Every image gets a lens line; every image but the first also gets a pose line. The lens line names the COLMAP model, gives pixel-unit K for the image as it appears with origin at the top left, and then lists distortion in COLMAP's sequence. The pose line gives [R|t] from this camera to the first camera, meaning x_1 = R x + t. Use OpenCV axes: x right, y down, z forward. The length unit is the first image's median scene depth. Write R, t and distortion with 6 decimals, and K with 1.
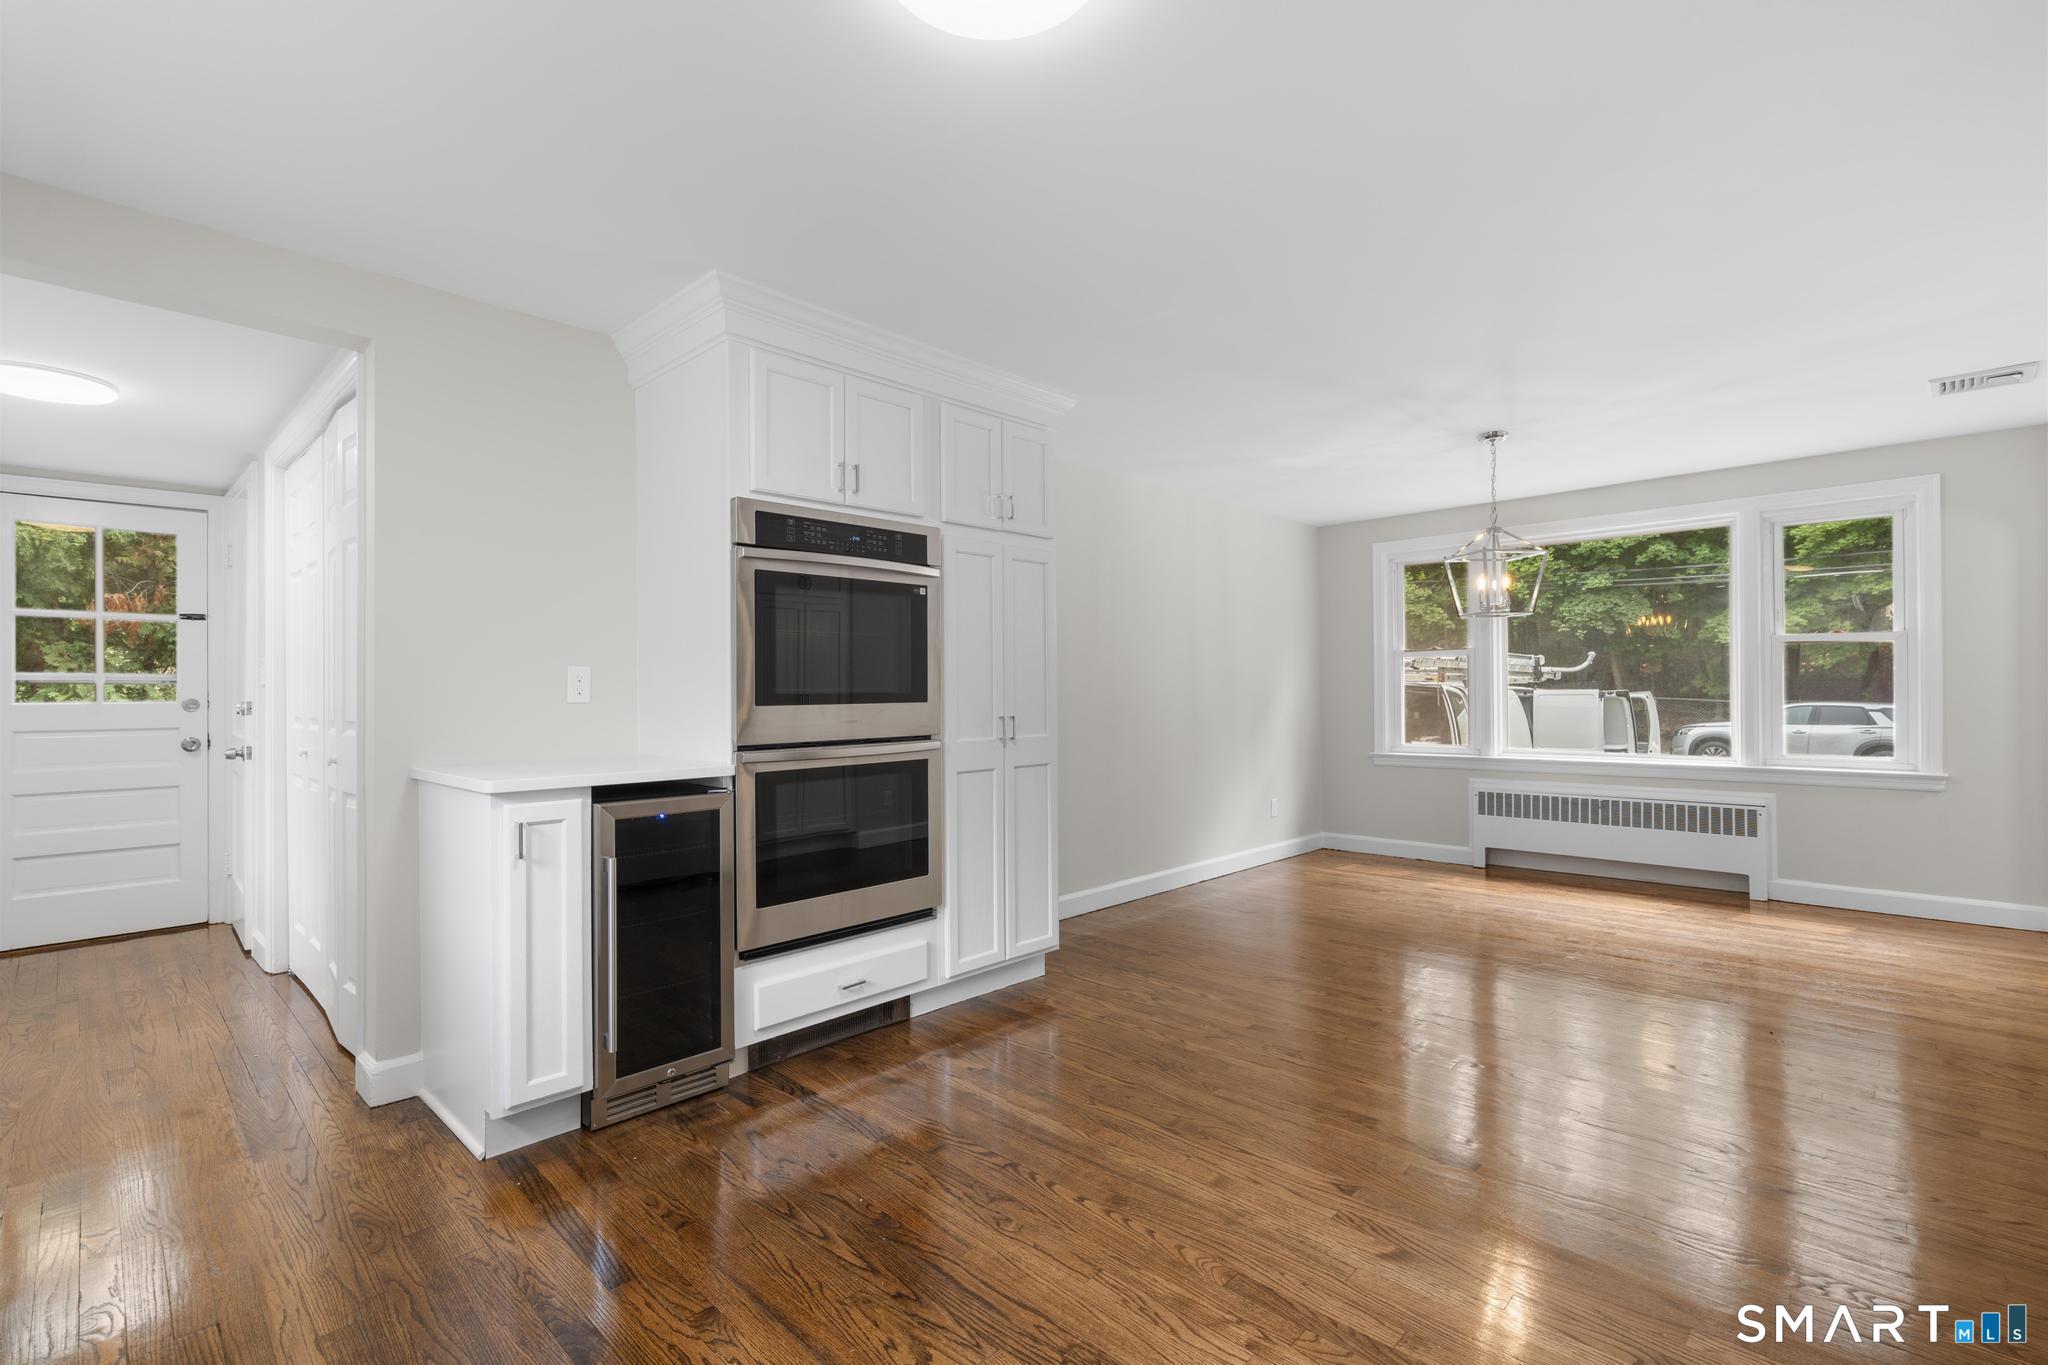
lens RADIAL K [[918.2, 0, 1022.2], [0, 918.2, 688.2], [0, 0, 1]] dist [-0.010936, 0.005694]
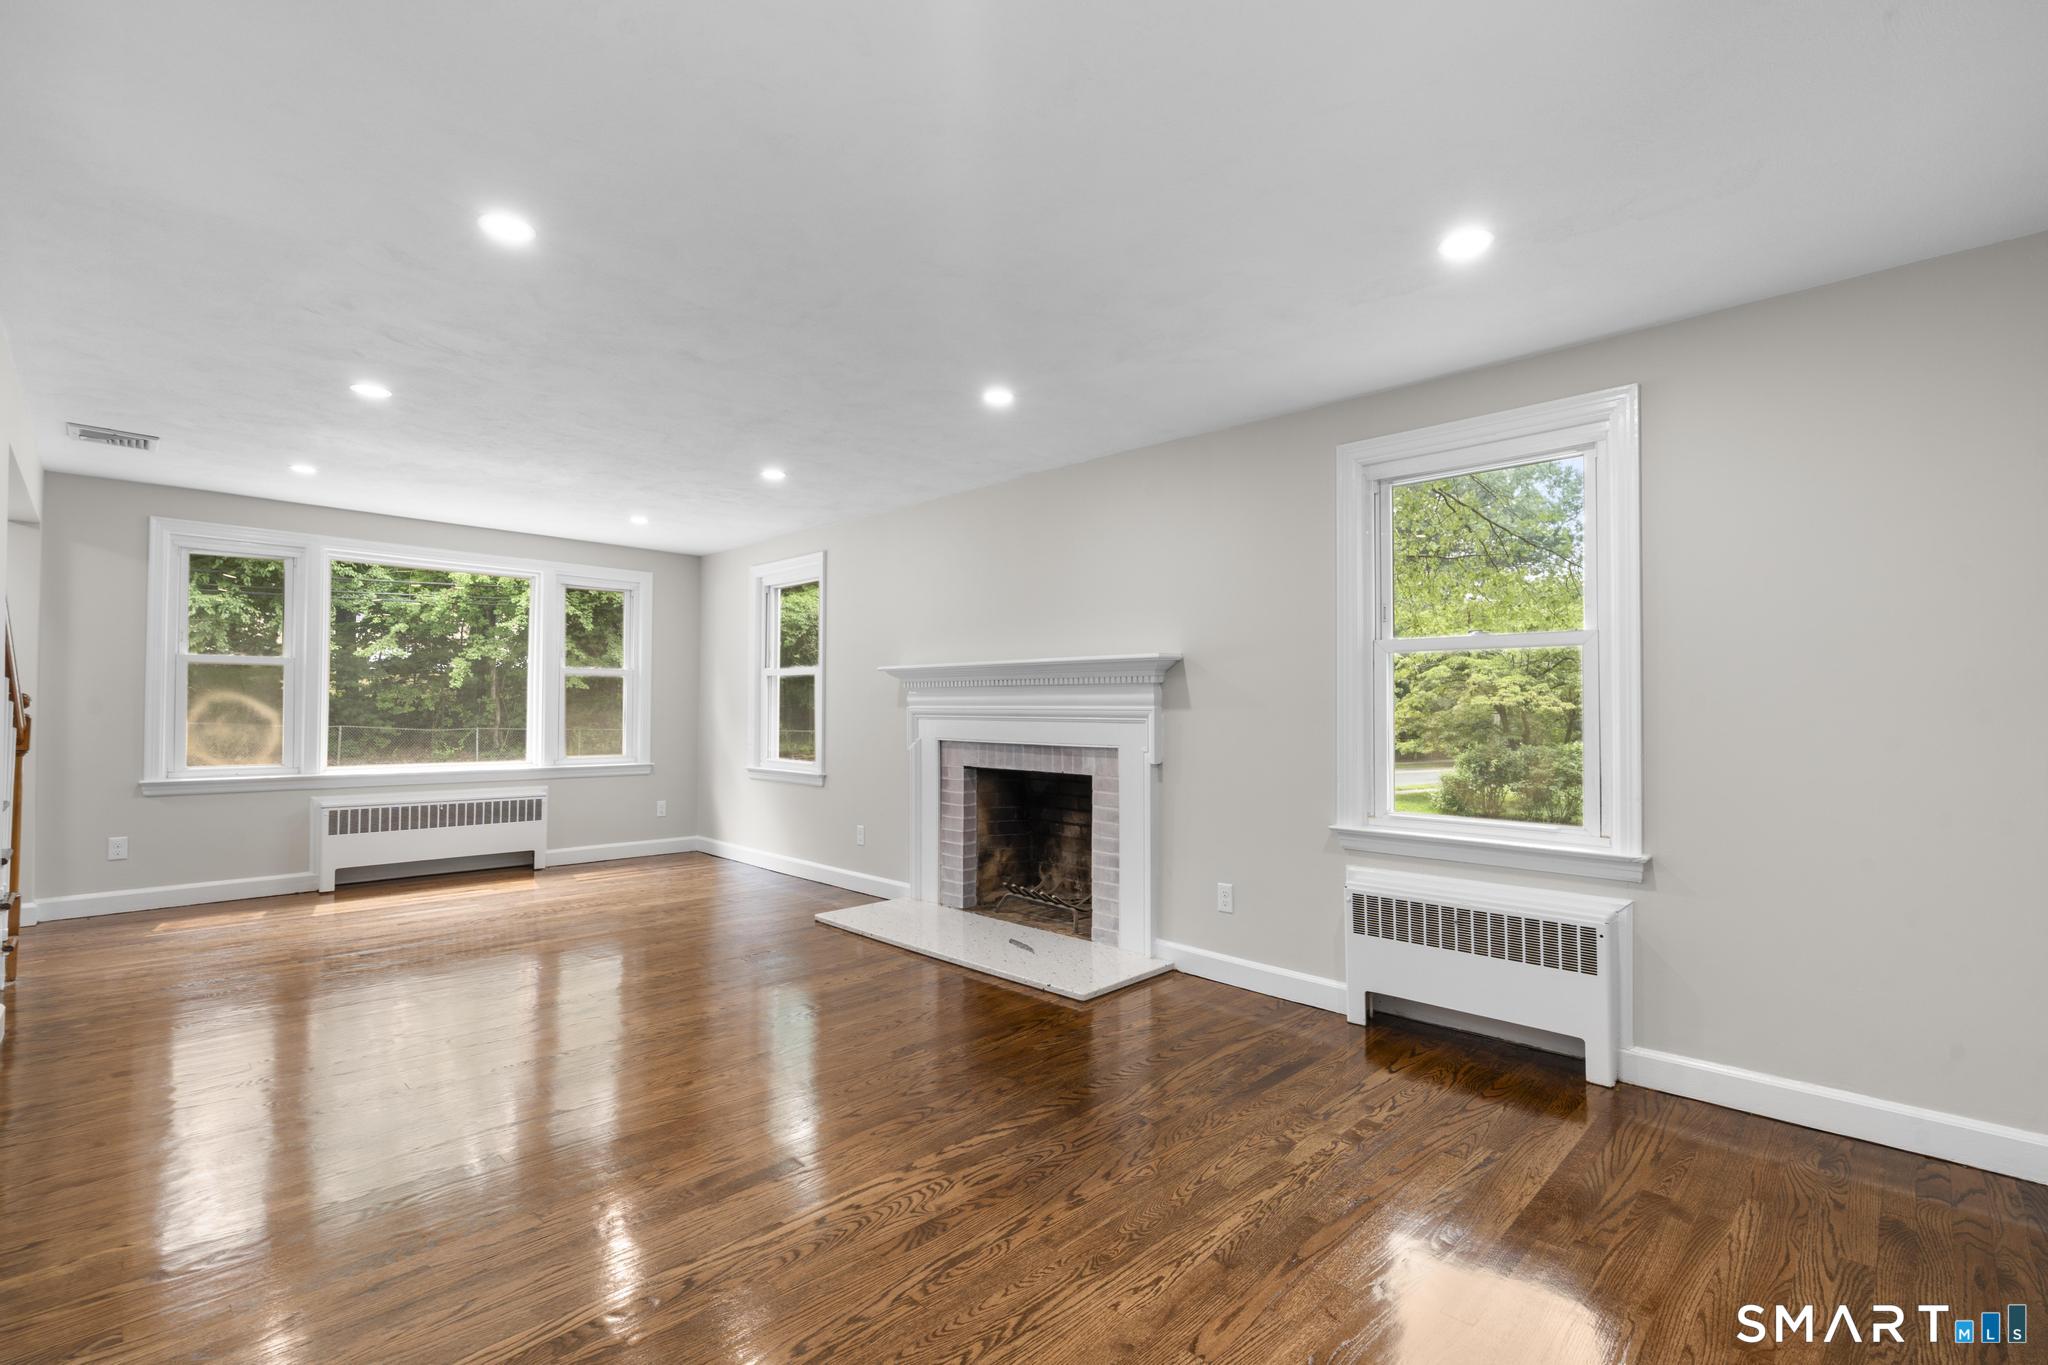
lens RADIAL K [[918.2, 0, 1022.2], [0, 918.2, 688.2], [0, 0, 1]] dist [-0.010936, 0.005694]
pose [[-0.004491, 0.025389, 0.999668, -0.872904], [-0.022261, 0.999427, -0.025483, -0.017303], [-0.999742, -0.022368, -0.003924, 0.499589]]
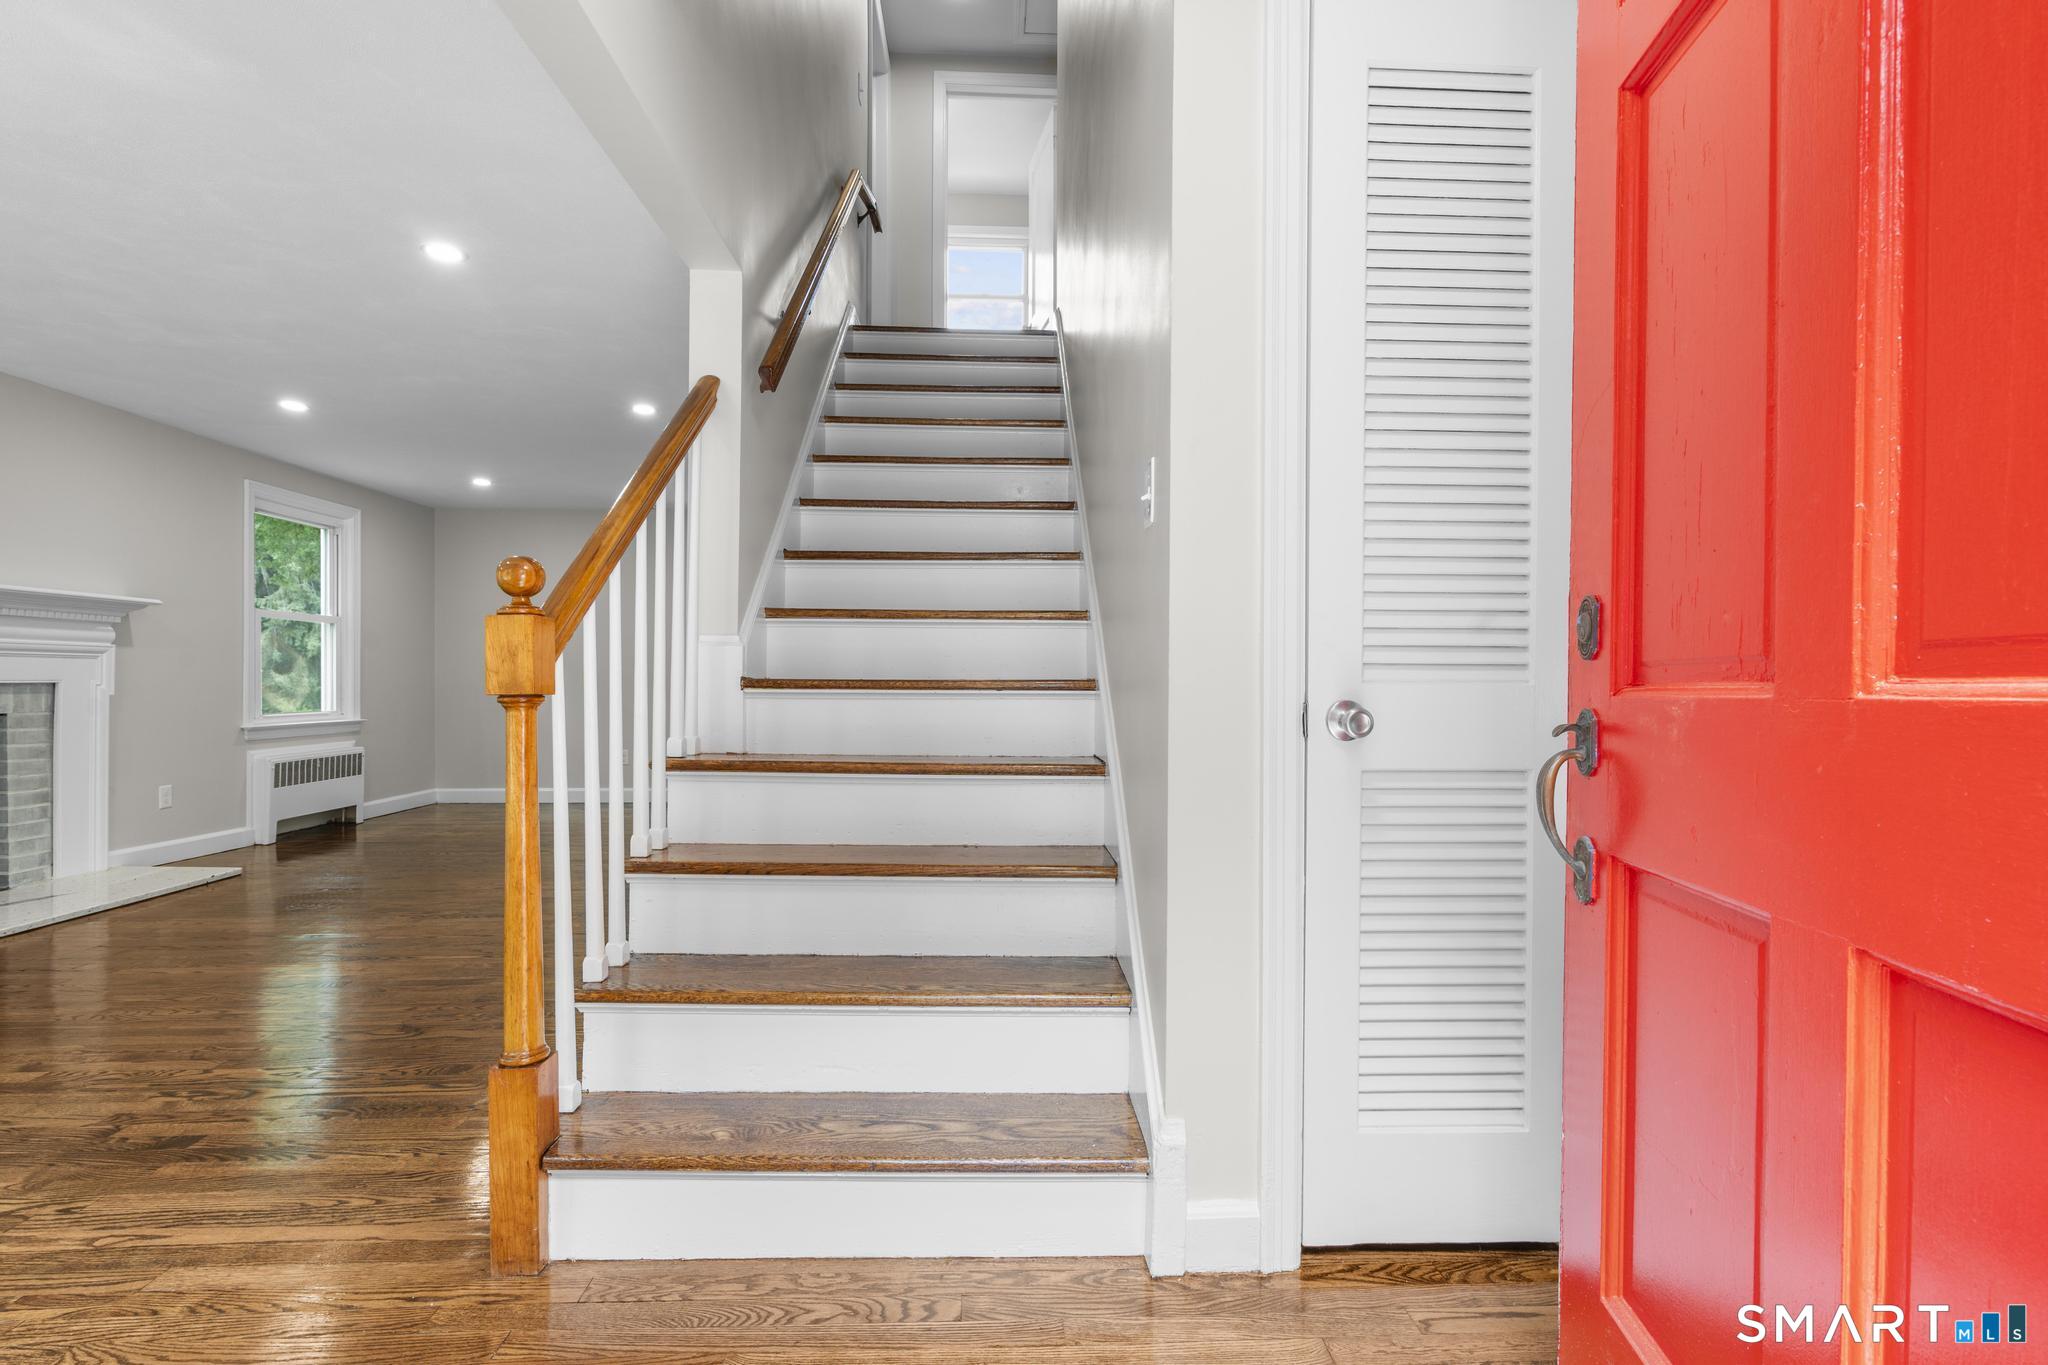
lens RADIAL K [[921.2, 0, 1024.0], [0, 921.2, 682.5], [0, 0, 1]] dist [0.000018, 0.000472]
pose [[-0.687256, -0.000164, -0.726415, 0.594823], [0.001993, 0.999996, -0.002111, 0.042683], [0.726412, -0.002898, -0.687253, 2.477693]]
